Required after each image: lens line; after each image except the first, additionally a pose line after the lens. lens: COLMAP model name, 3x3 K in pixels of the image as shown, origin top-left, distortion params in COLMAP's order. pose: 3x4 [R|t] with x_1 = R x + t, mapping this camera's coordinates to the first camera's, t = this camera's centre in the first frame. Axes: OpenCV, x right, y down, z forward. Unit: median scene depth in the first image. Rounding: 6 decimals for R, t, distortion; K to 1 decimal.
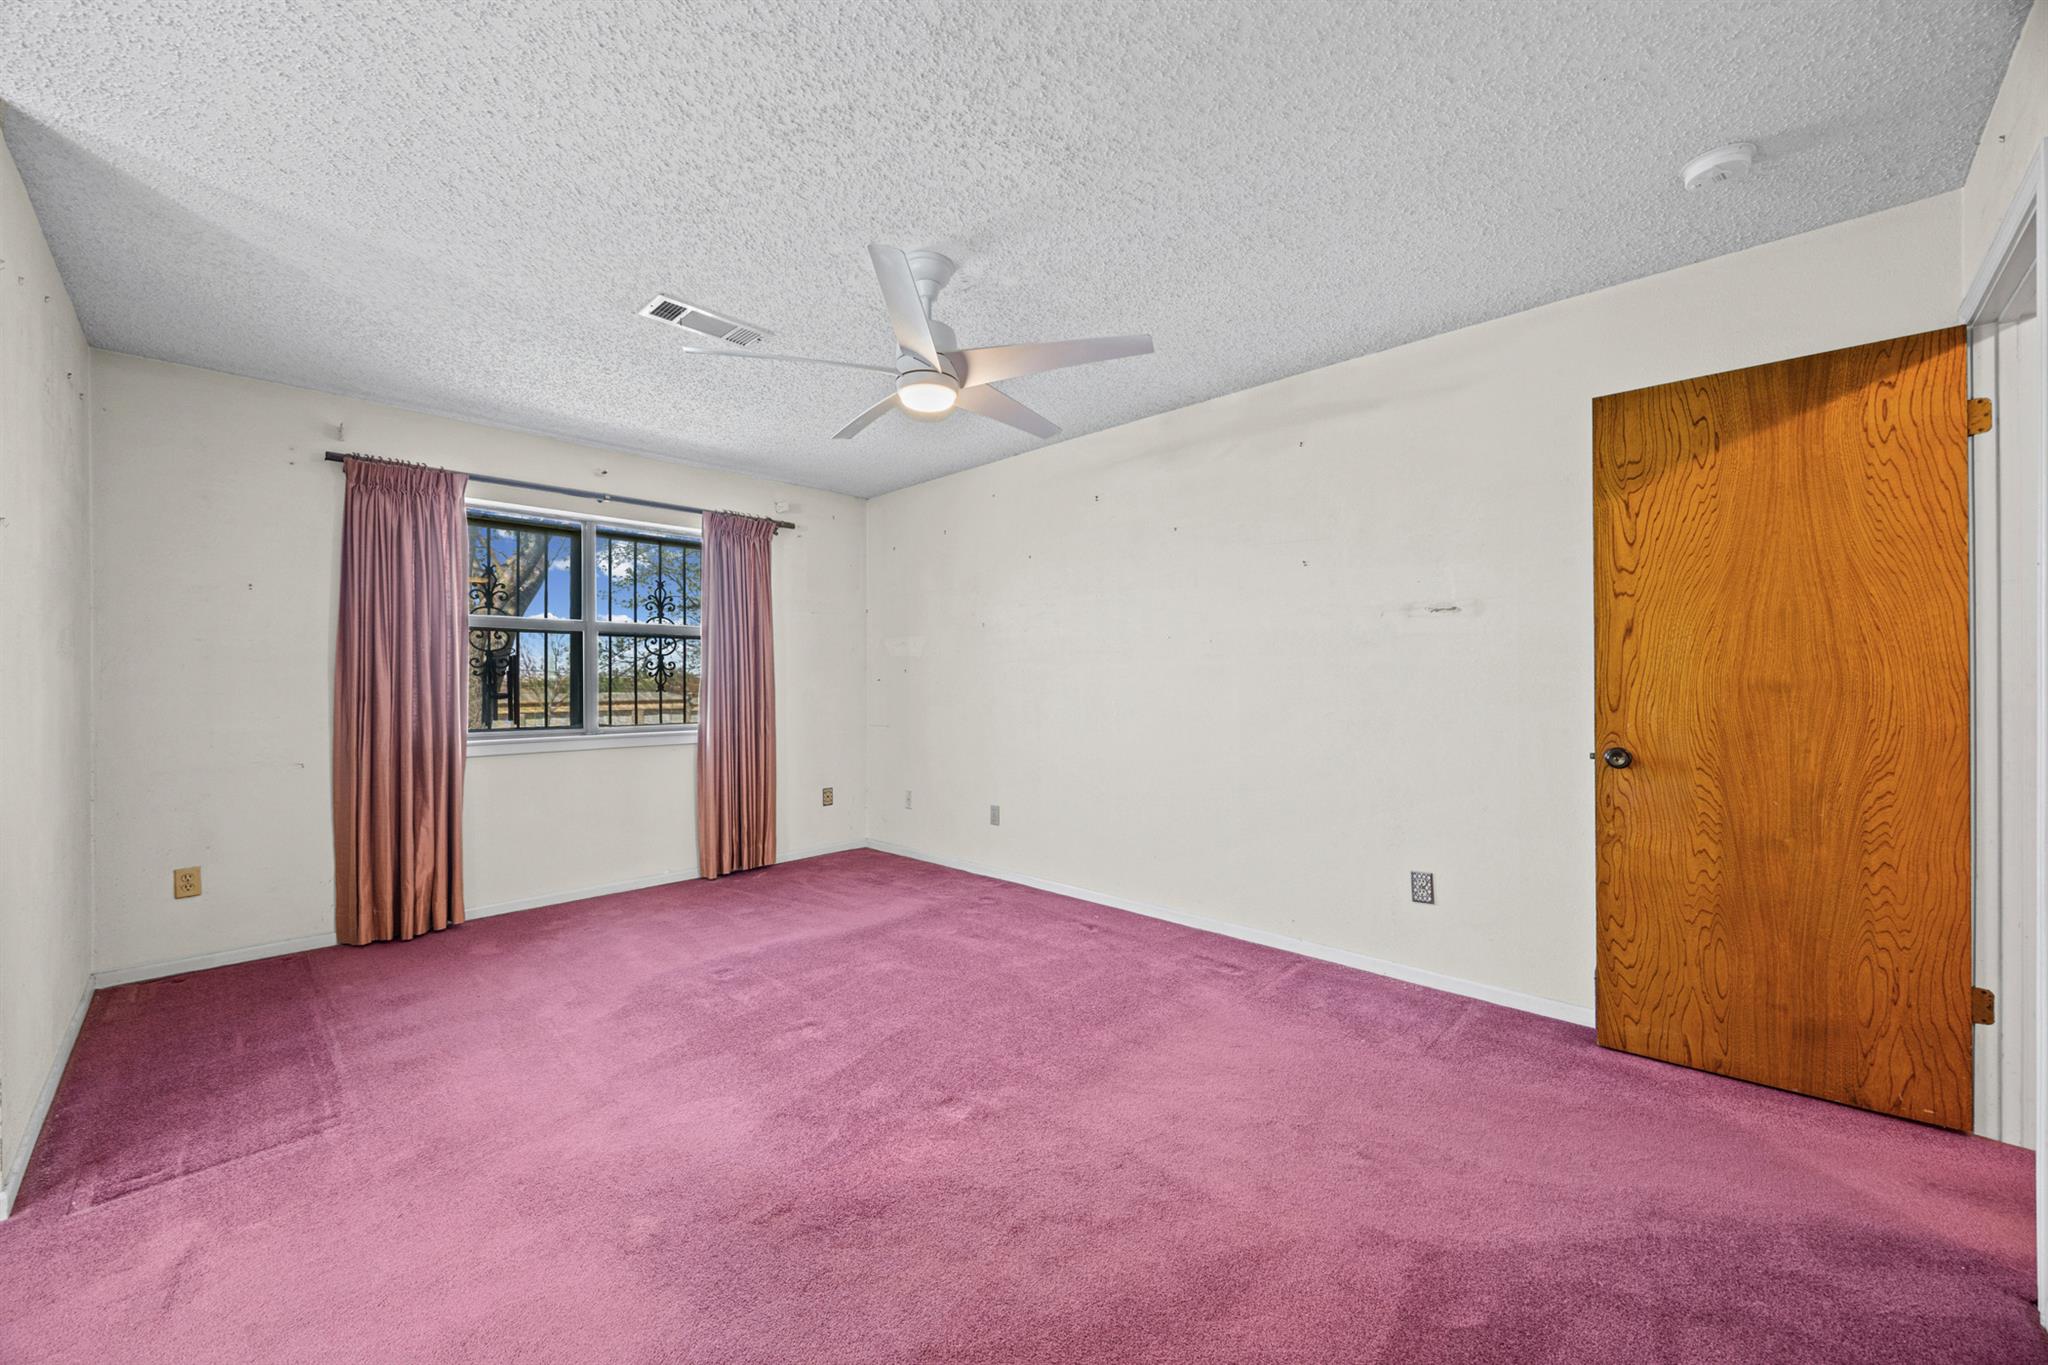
lens RADIAL K [[769.3, 0, 1023.8], [0, 769.3, 675.0], [0, 0, 1]] dist [-0.001817, -0.000329]
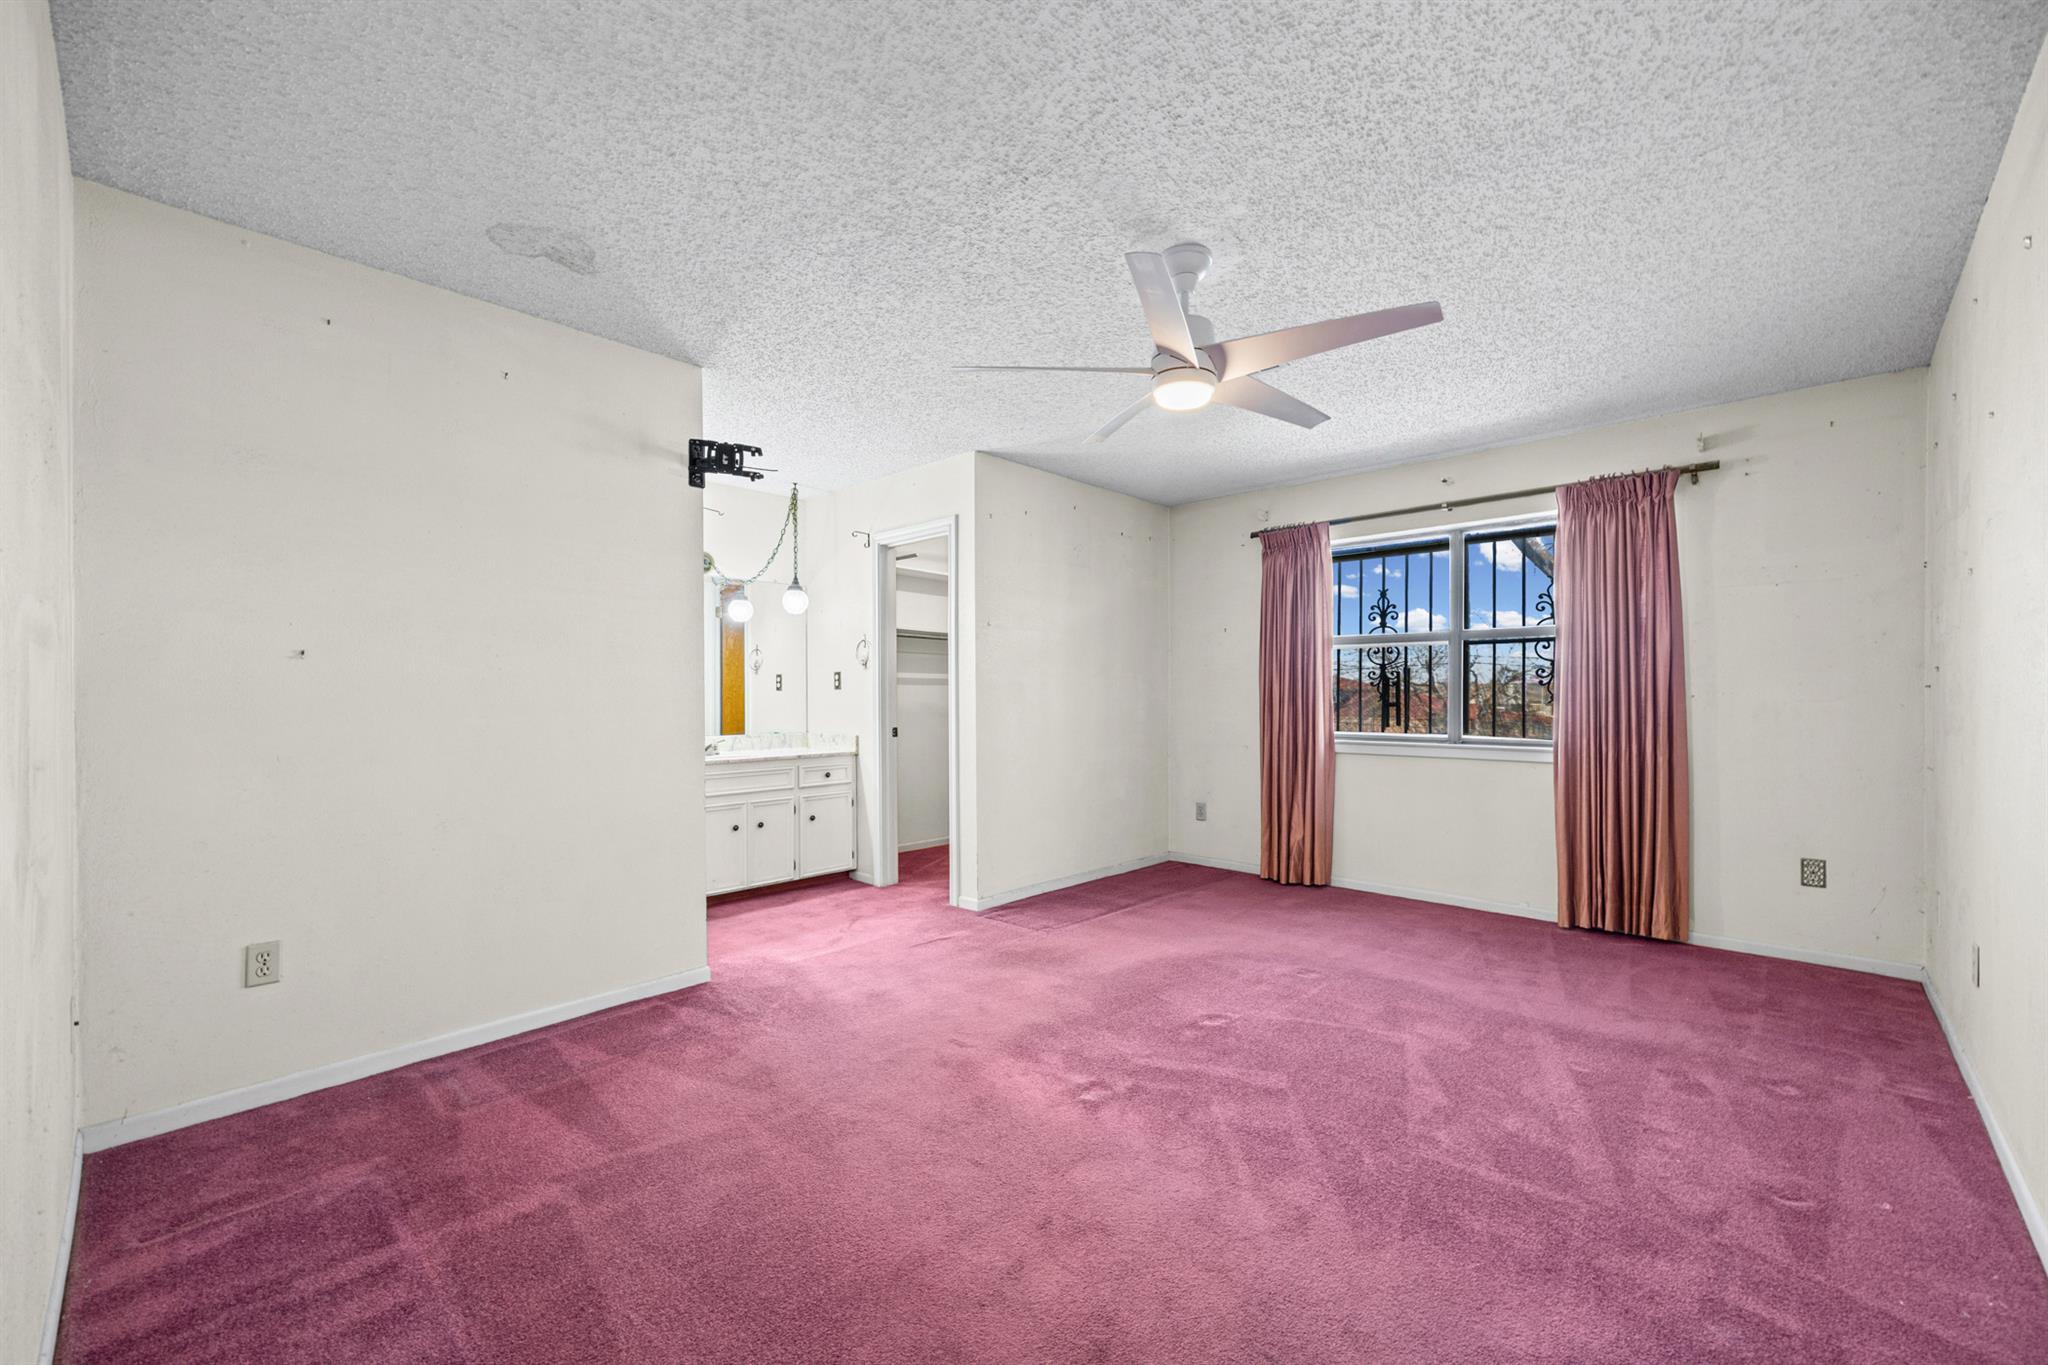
lens RADIAL K [[799.9, 0, 1026.7], [0, 799.9, 694.5], [0, 0, 1]] dist [-0.000638, -0.000259]
pose [[0.036687, 0.000072, -0.999327, 0.544194], [0.005843, 0.999983, 0.000287, 0.011464], [0.999310, -0.005849, 0.036686, 0.479882]]
